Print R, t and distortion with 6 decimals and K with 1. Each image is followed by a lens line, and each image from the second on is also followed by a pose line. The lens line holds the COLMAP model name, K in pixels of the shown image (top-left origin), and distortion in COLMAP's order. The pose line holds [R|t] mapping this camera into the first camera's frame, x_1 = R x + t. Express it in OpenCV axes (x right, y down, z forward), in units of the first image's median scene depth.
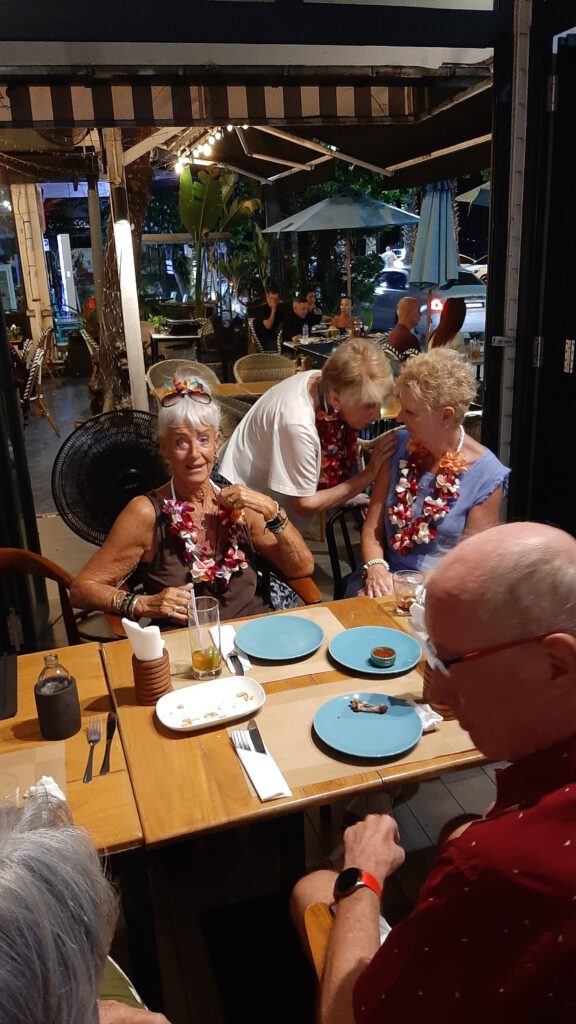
lens RADIAL K [[807.3, 0, 288.0], [0, 807.3, 512.0], [0, 0, 1]] dist [0.006340, -0.059067]
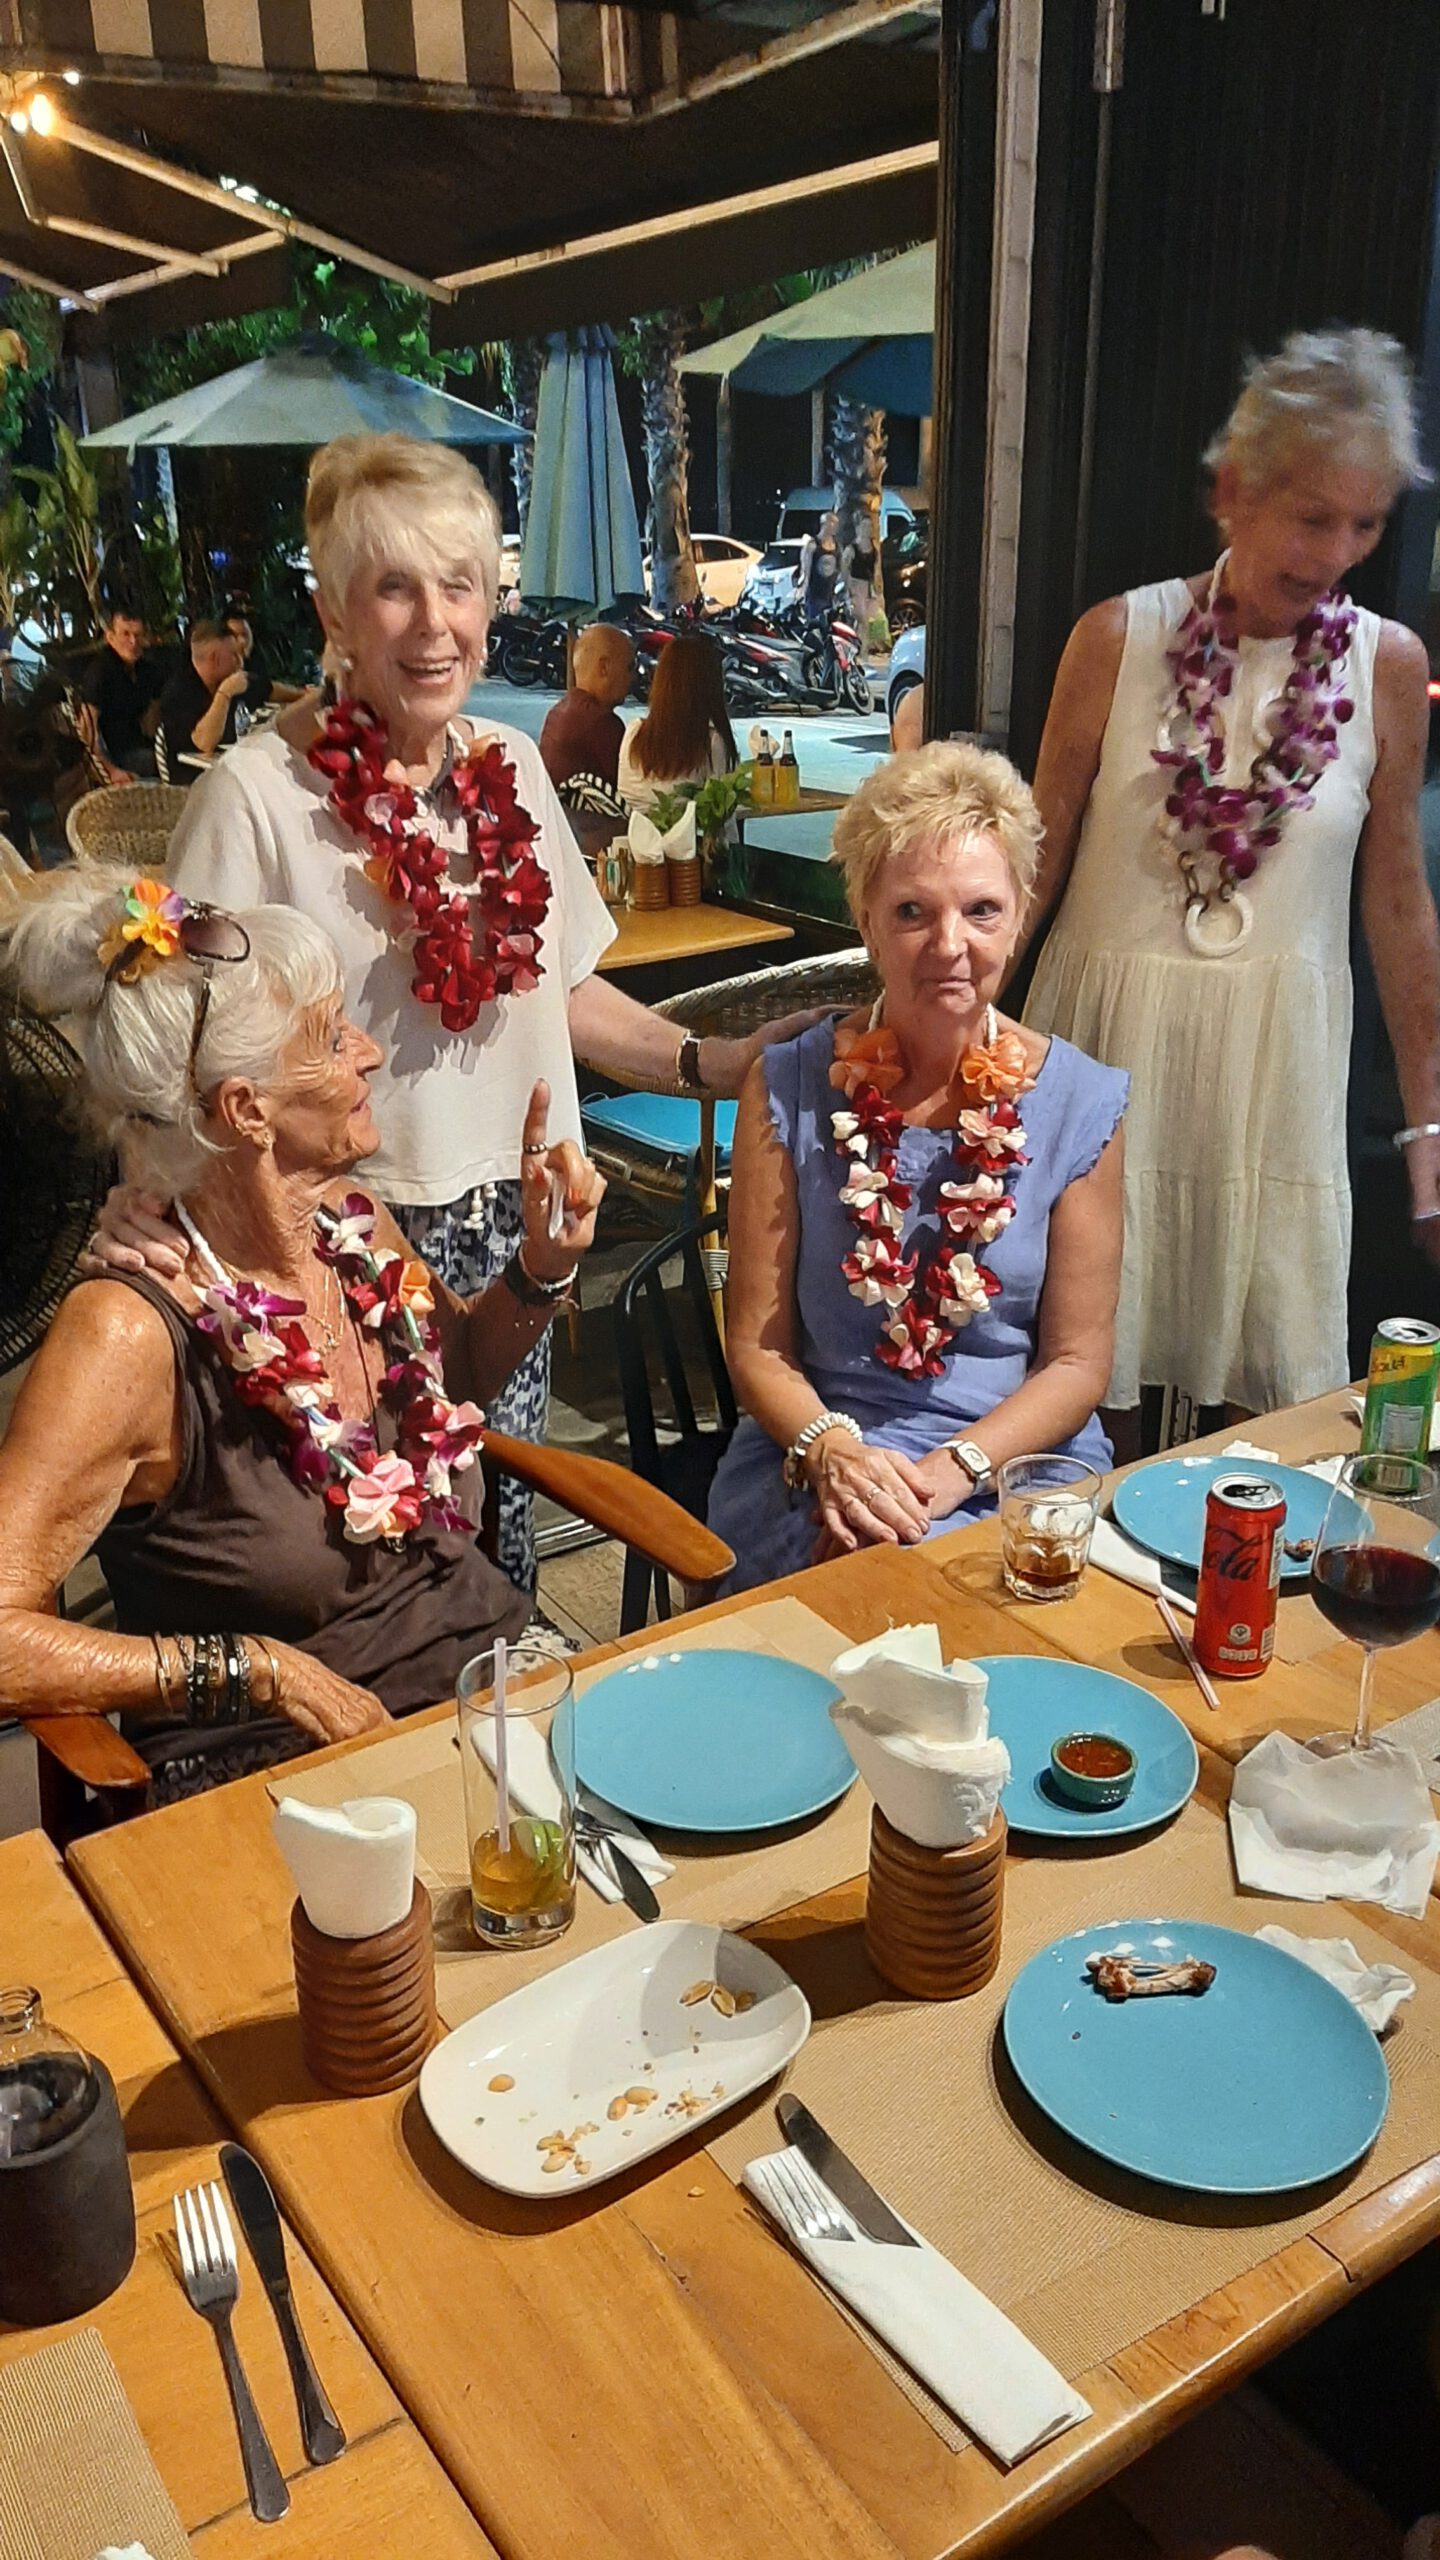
lens RADIAL K [[2018.3, 0, 720.0], [0, 2018.3, 1280.0], [0, 0, 1]] dist [0.006340, -0.059067]
pose [[0.956569, -0.067003, 0.283703, -0.093213], [0.054755, 0.997202, 0.050895, -0.021423], [-0.286319, -0.033150, 0.957561, 0.137604]]
